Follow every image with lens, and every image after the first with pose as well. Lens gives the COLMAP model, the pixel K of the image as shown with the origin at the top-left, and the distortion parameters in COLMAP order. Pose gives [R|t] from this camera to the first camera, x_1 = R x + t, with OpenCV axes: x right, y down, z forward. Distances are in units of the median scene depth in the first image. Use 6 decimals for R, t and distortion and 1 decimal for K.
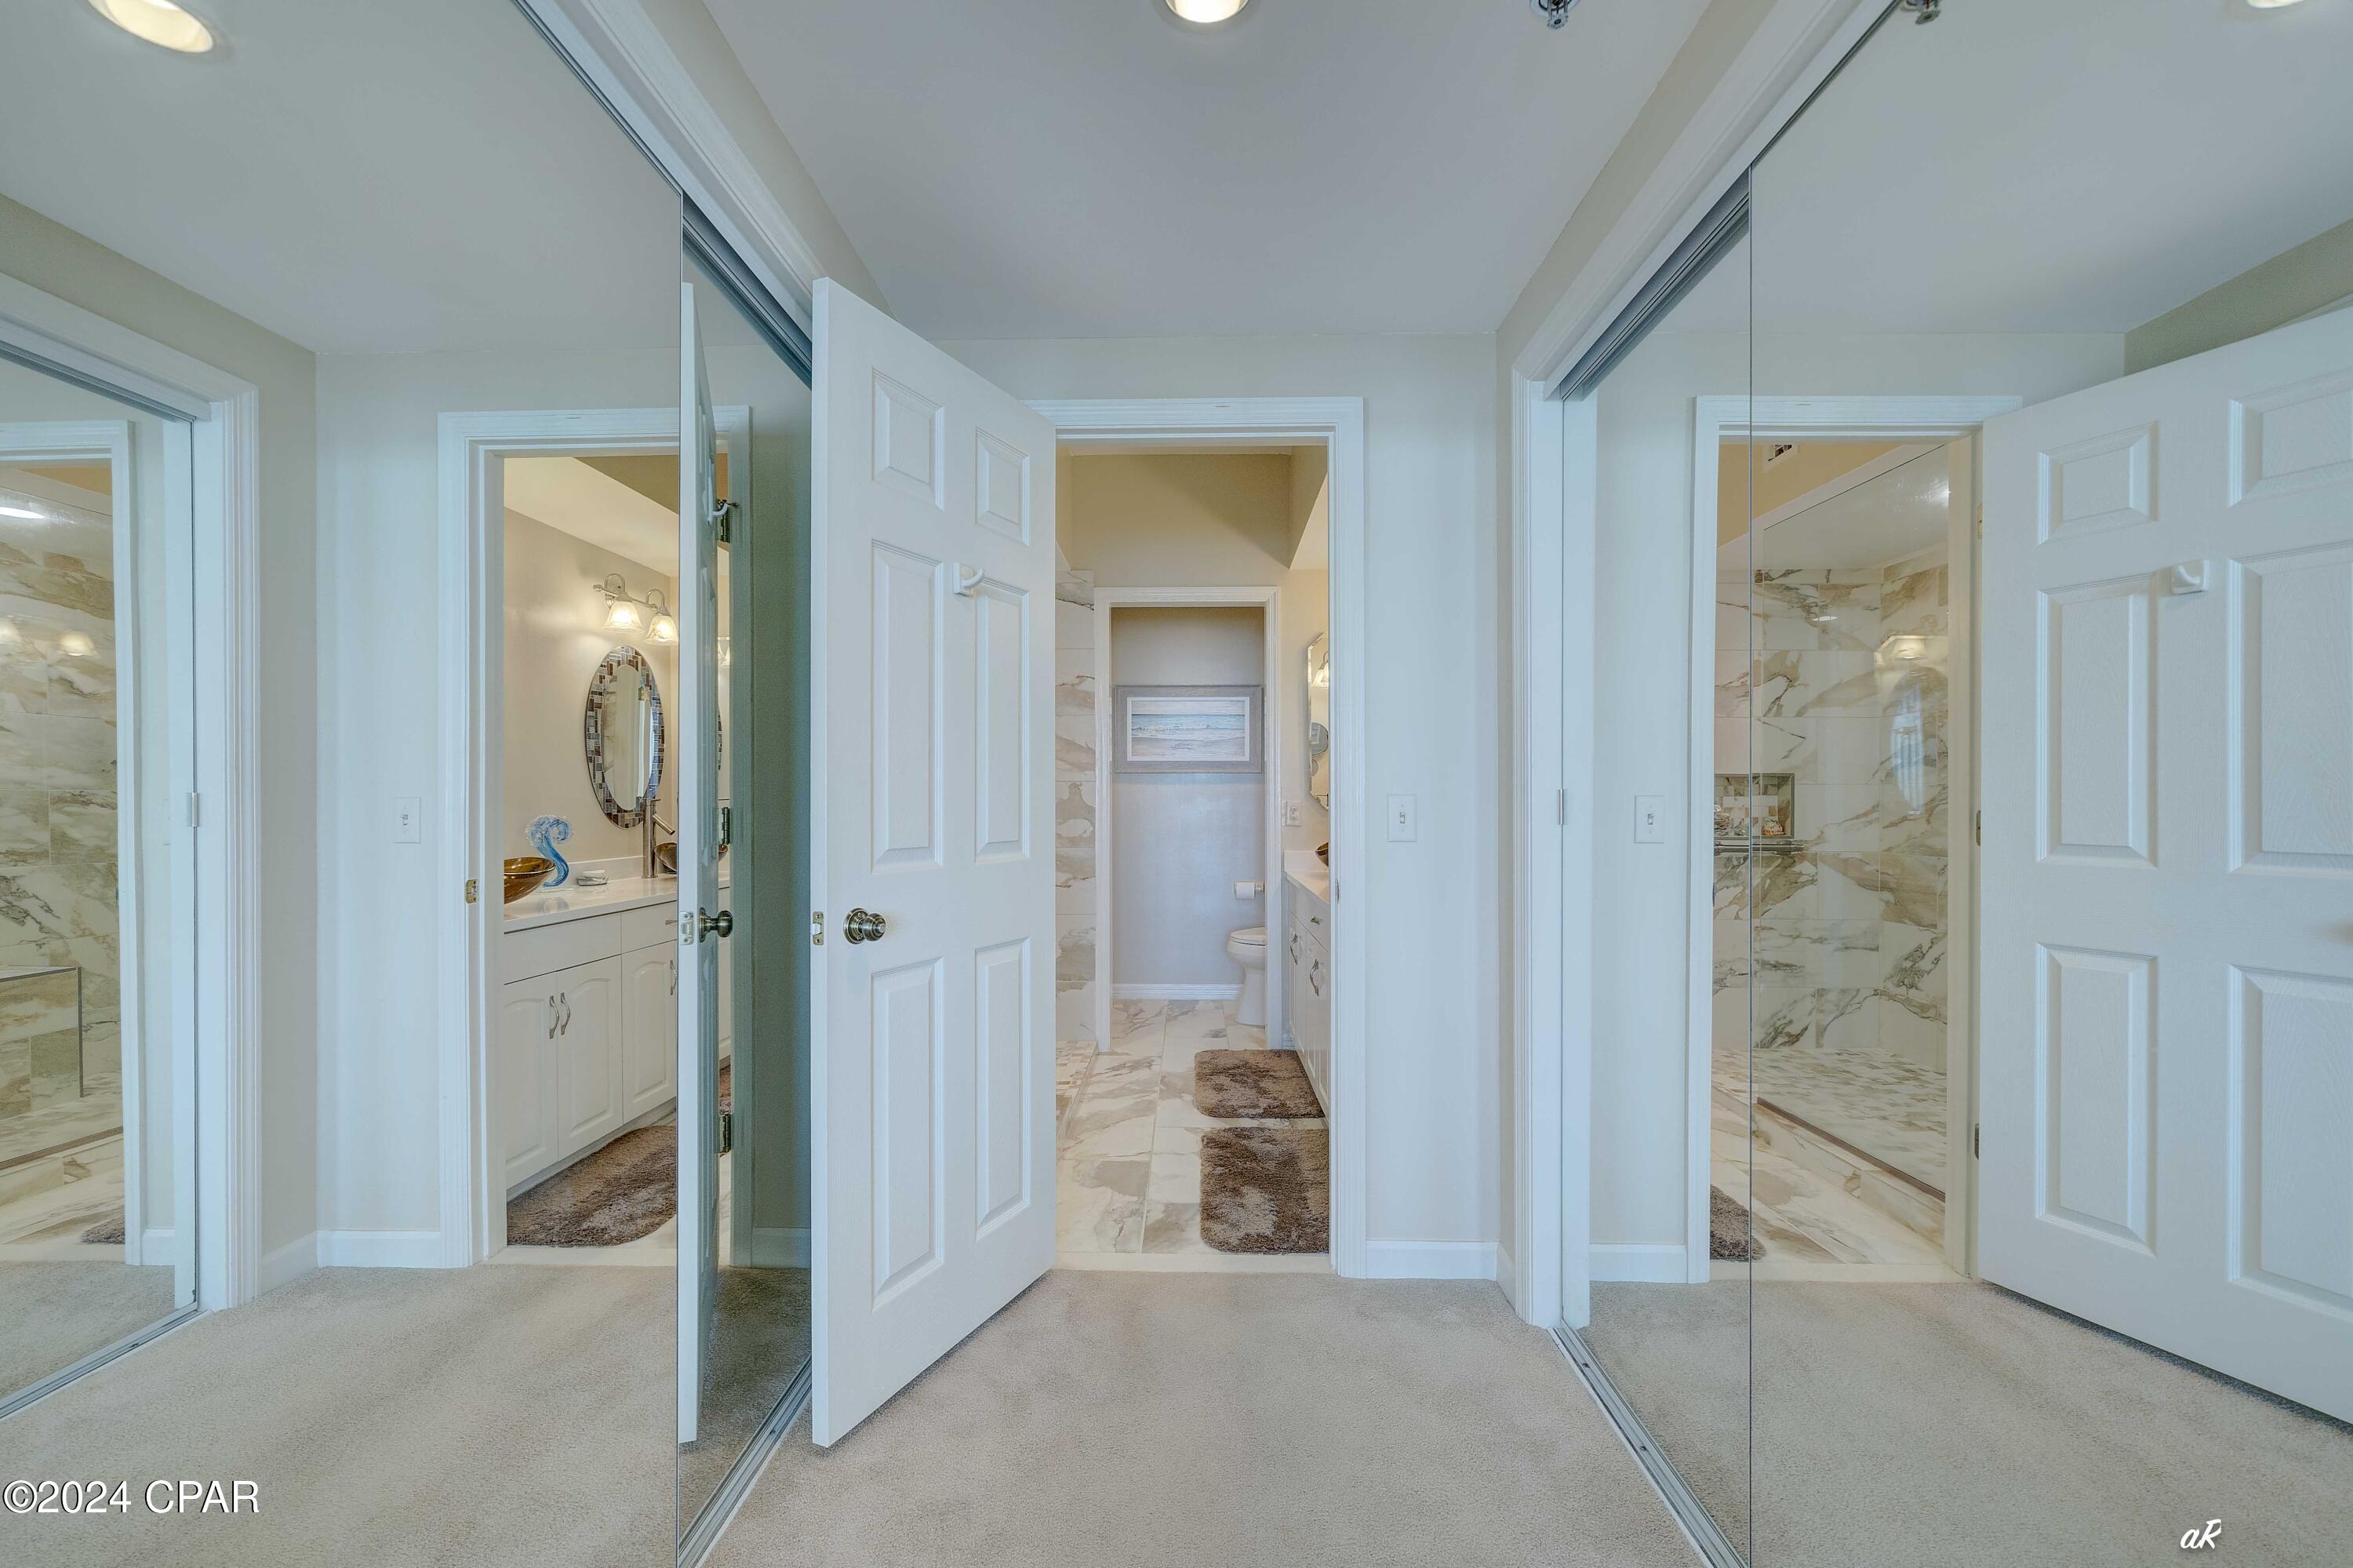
lens RADIAL K [[885.2, 0, 1174.6], [0, 885.2, 805.2], [0, 0, 1]] dist [0.001650, -0.000001]
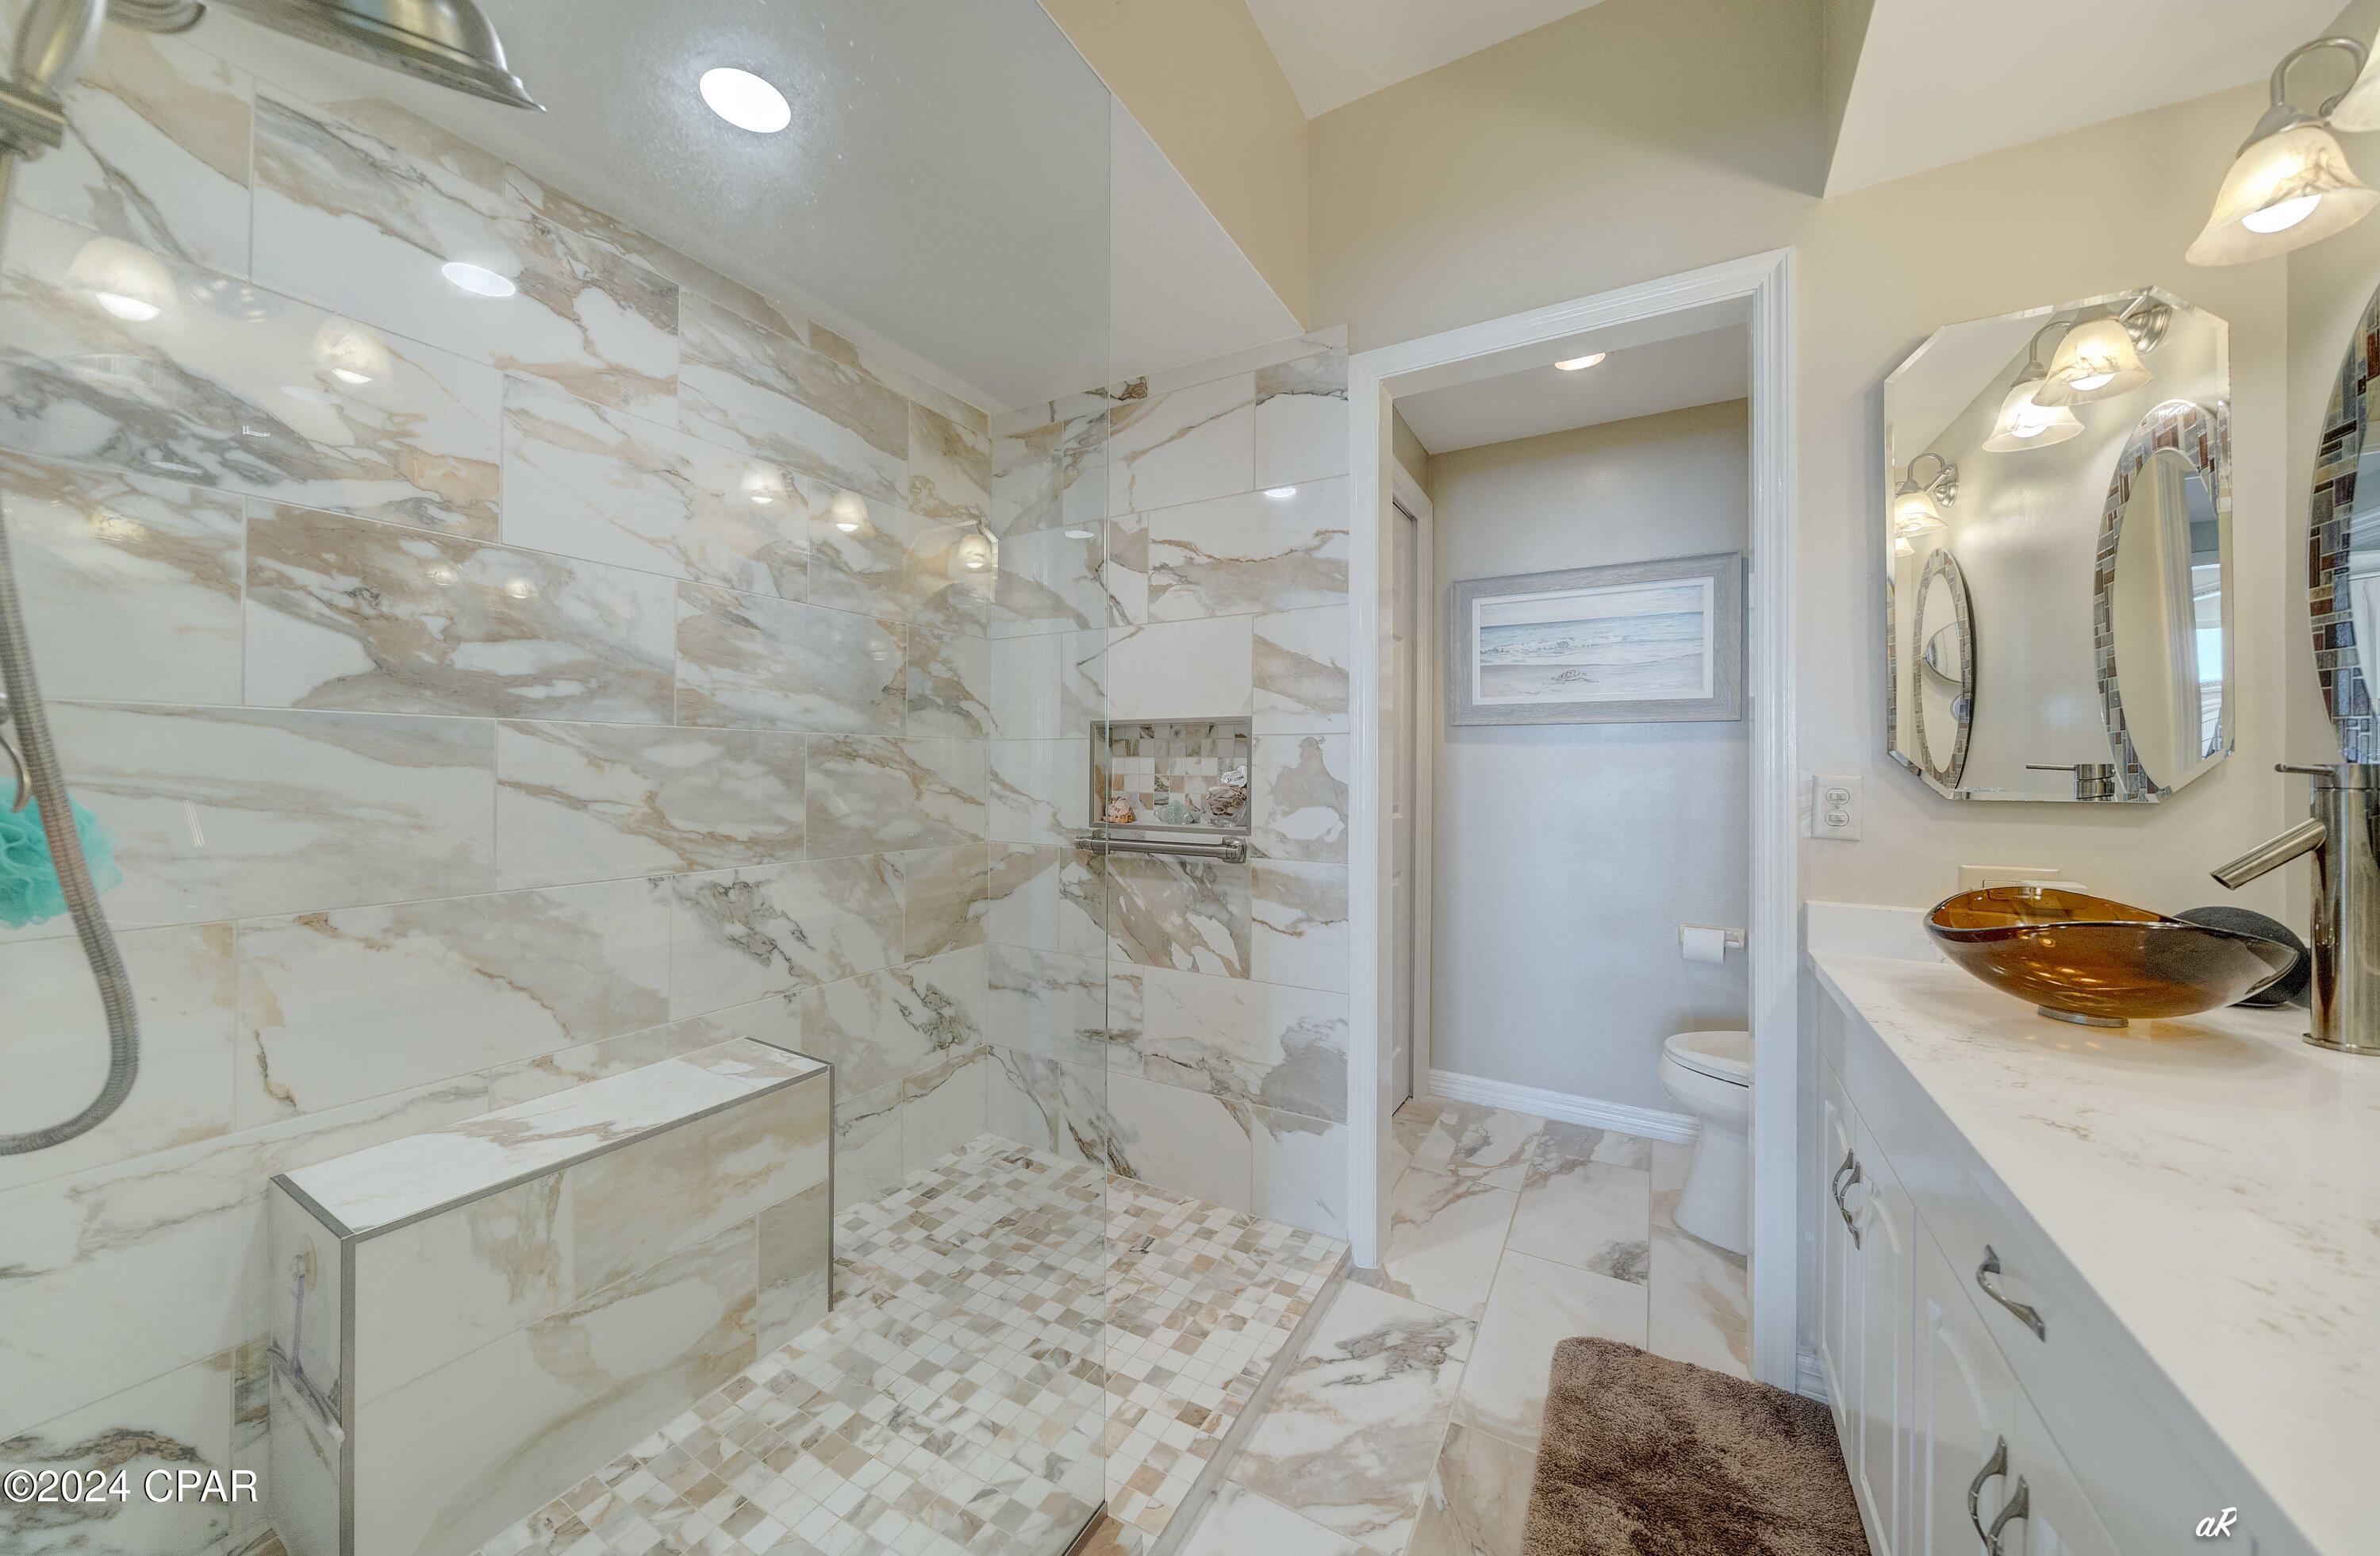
lens RADIAL K [[824.5, 0, 1178.3], [0, 824.5, 756.4], [0, 0, 1]] dist [-0.007843, 0.000650]
pose [[0.875747, 0.005962, -0.482733, 0.053201], [-0.014655, 0.999791, -0.014237, -0.005731], [0.482547, 0.019543, 0.875652, 0.534956]]
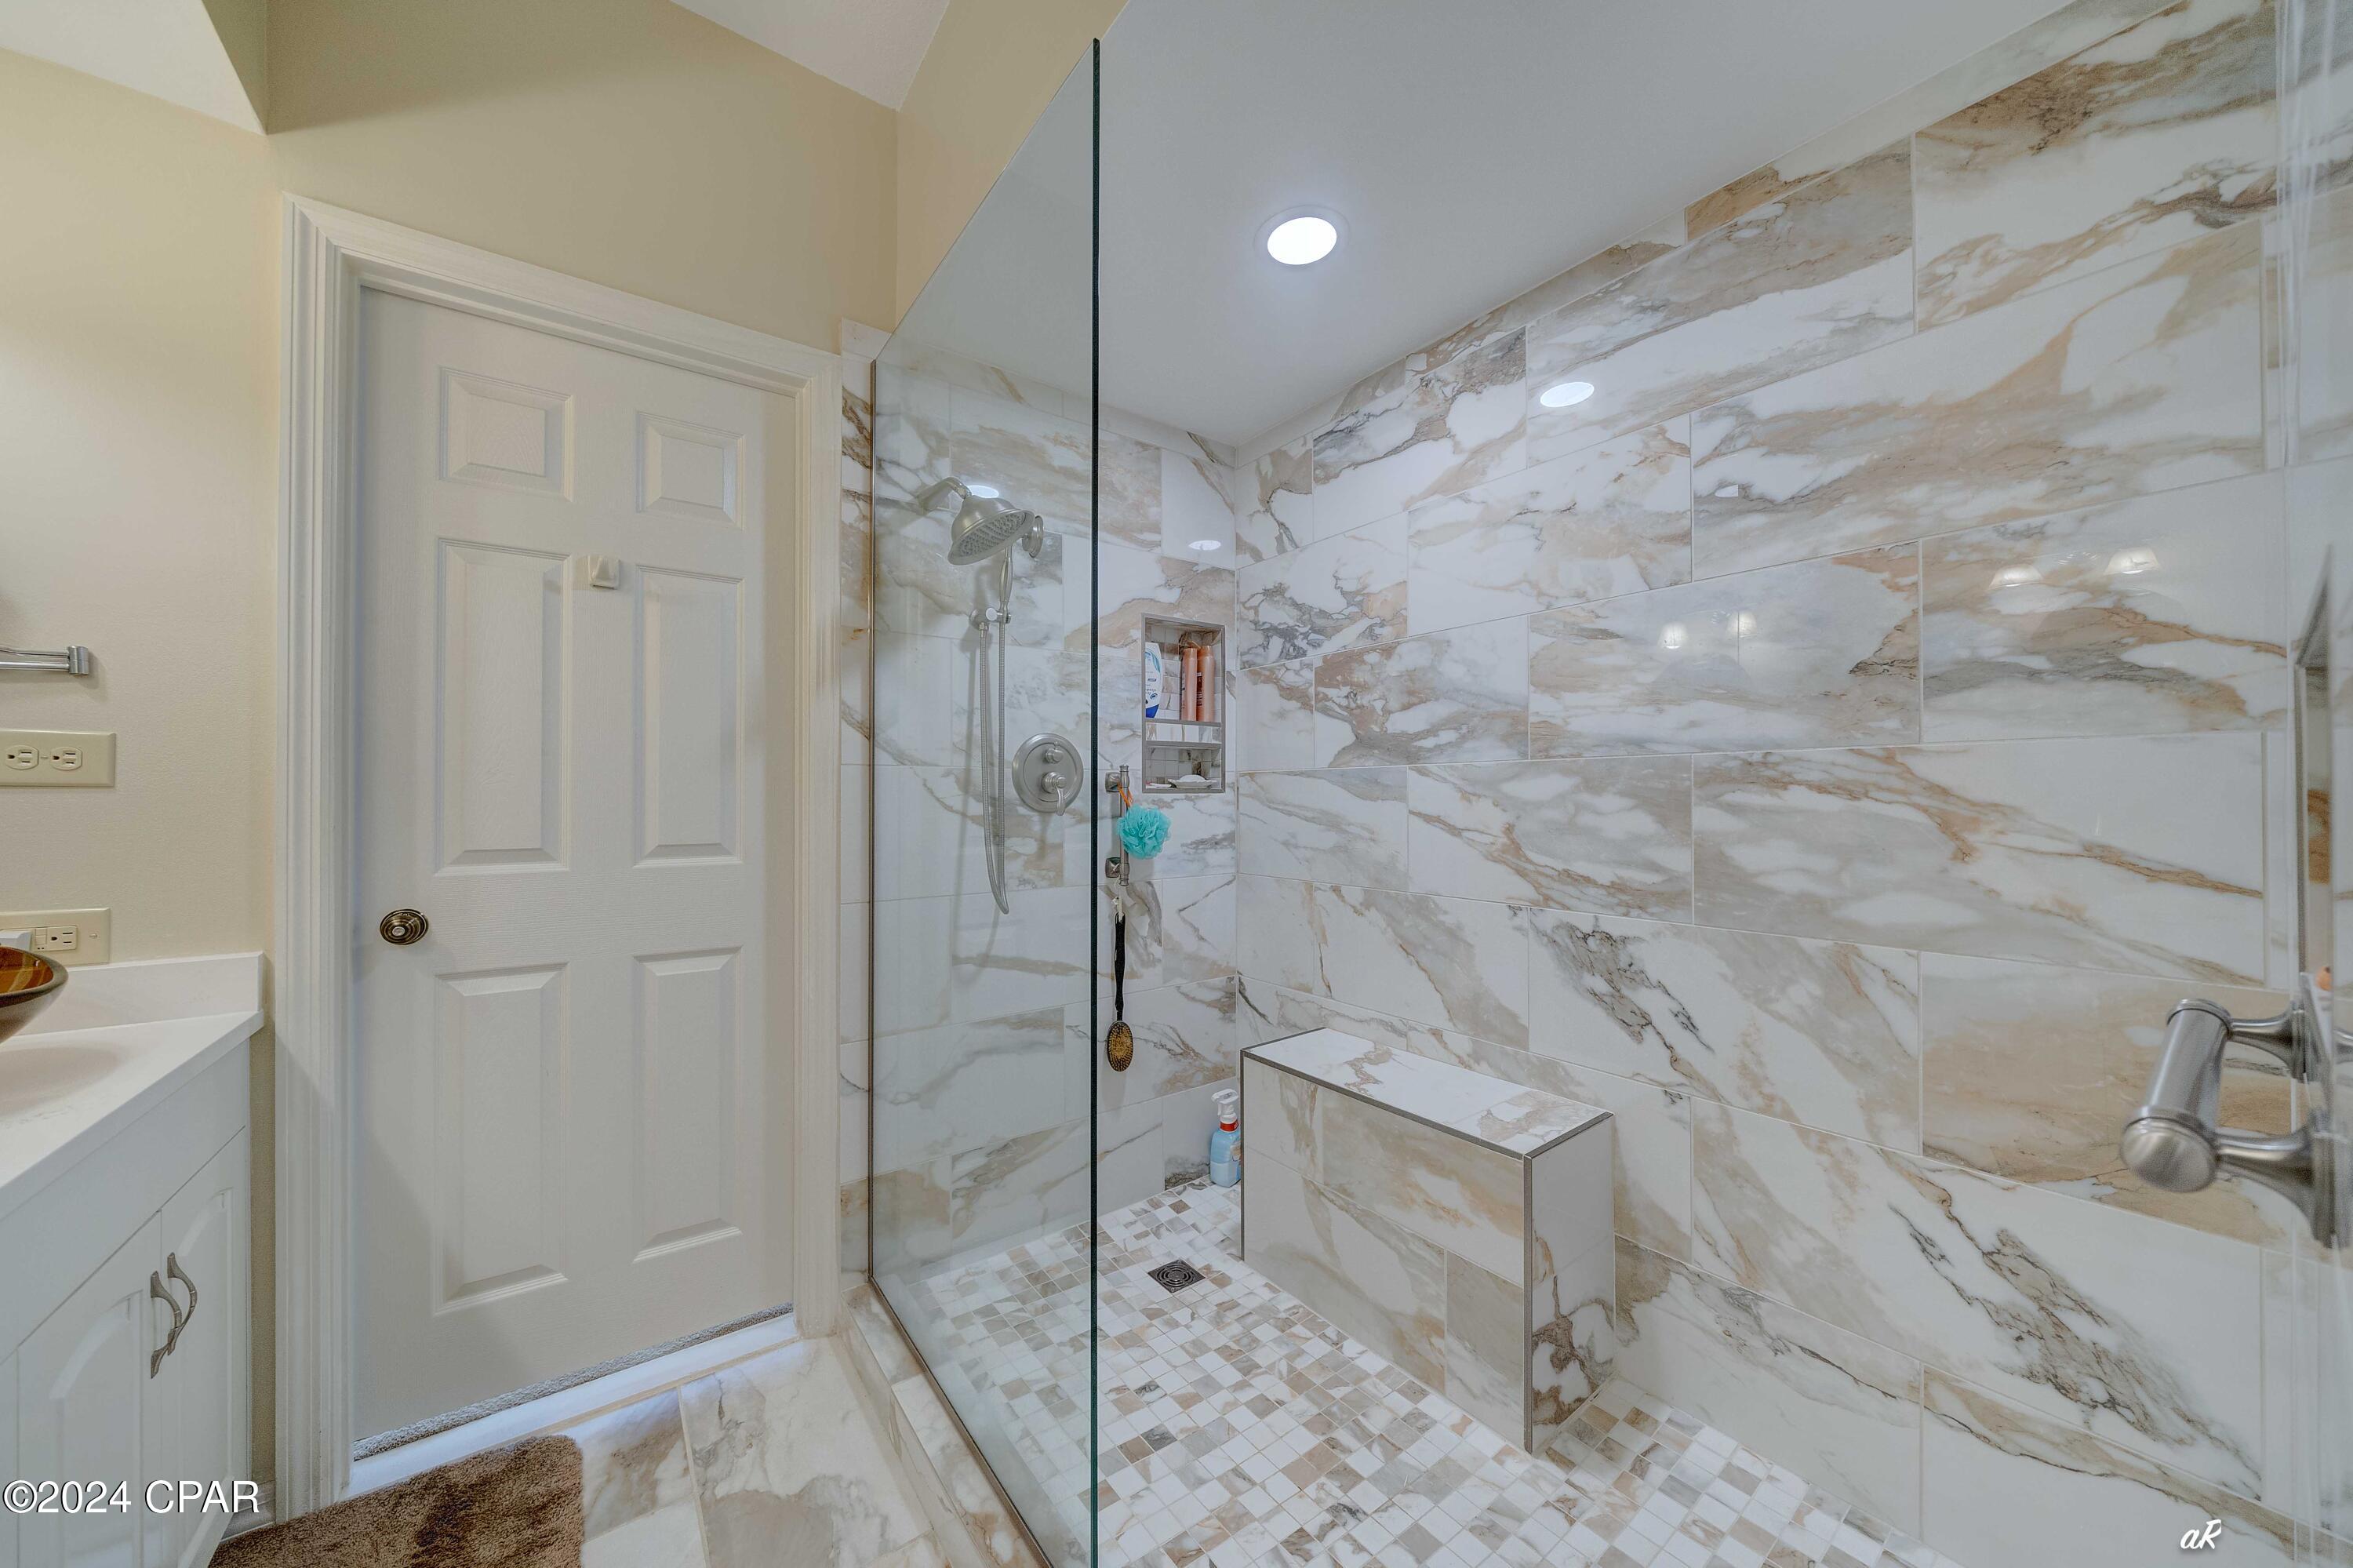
lens RADIAL K [[806.2, 0, 1168.3], [0, 806.2, 789.5], [0, 0, 1]] dist [-0.004301, -0.000220]
pose [[-0.791964, 0.001542, -0.610566, -0.208654], [0.004202, 0.999987, -0.002925, -0.026057], [0.610553, -0.004882, -0.791960, 5.174703]]
